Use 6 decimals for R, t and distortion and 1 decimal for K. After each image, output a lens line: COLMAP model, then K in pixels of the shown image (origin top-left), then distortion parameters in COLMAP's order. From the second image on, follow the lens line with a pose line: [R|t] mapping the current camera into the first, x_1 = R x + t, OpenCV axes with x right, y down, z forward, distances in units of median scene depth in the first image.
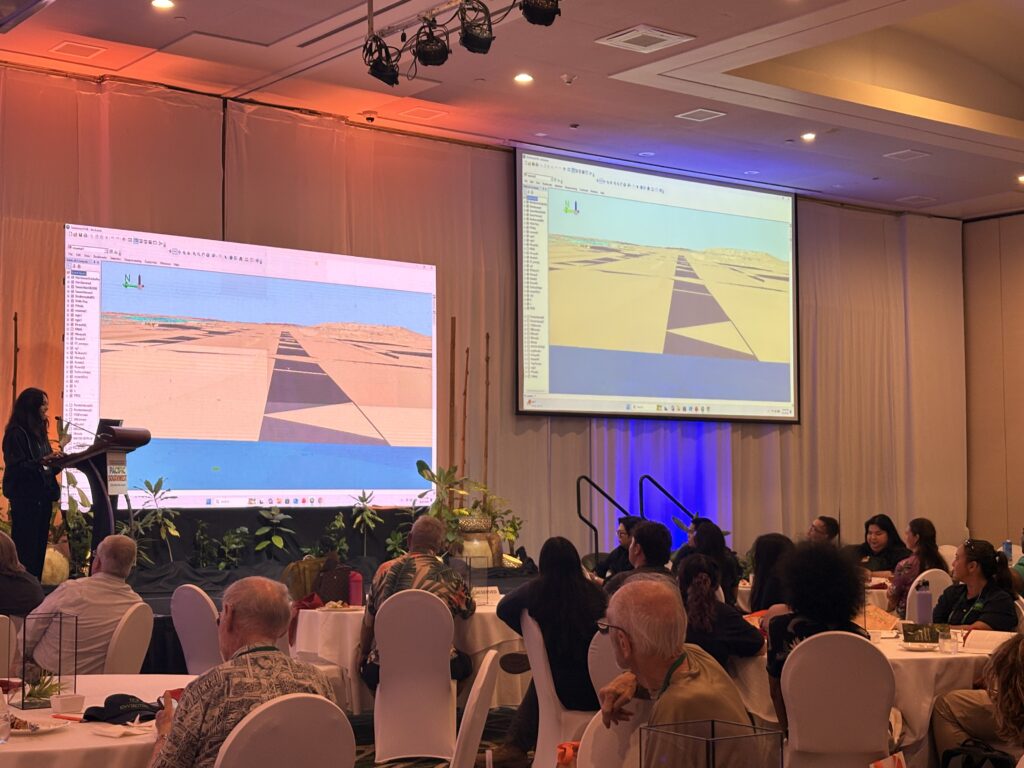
lens RADIAL K [[1580.4, 0, 476.6], [0, 1580.4, 389.9], [0, 0, 1]] dist [0.406754, -2.006960]
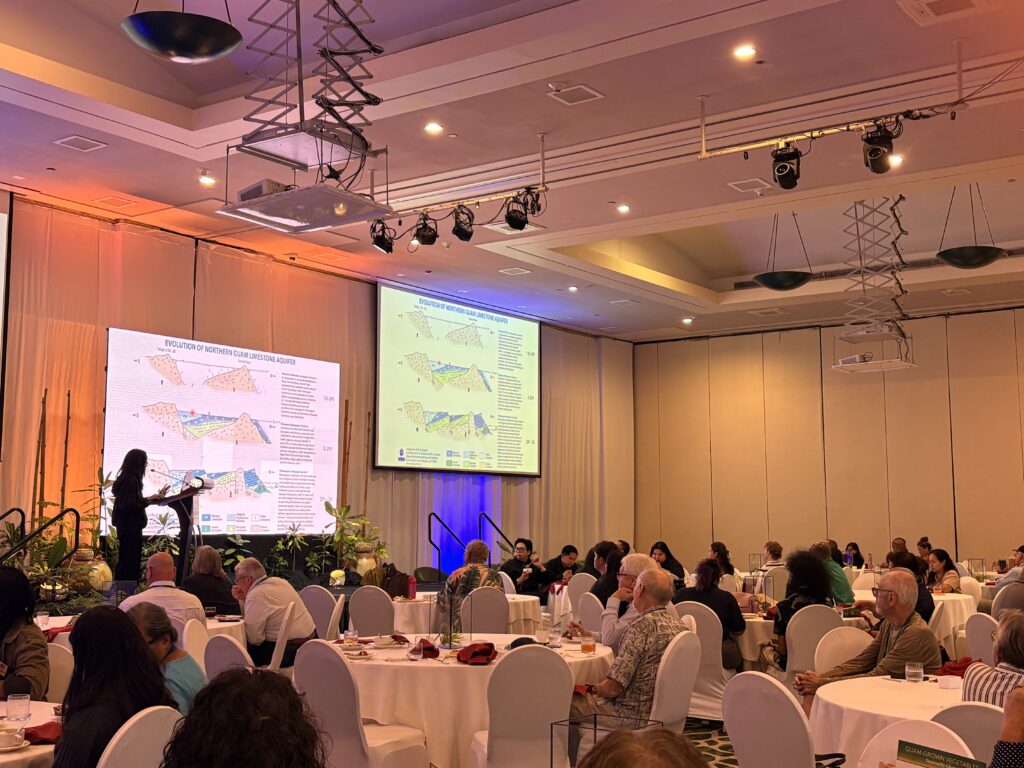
lens RADIAL K [[1212.8, 0, 512.0], [0, 1212.8, 384.0], [0, 0, 1]] dist [0.196857, -0.020924]
pose [[0.962221, 0.037791, 0.269635, -0.175273], [-0.024490, 0.998319, -0.052523, -0.006495], [-0.271167, 0.043936, 0.961529, -0.094381]]
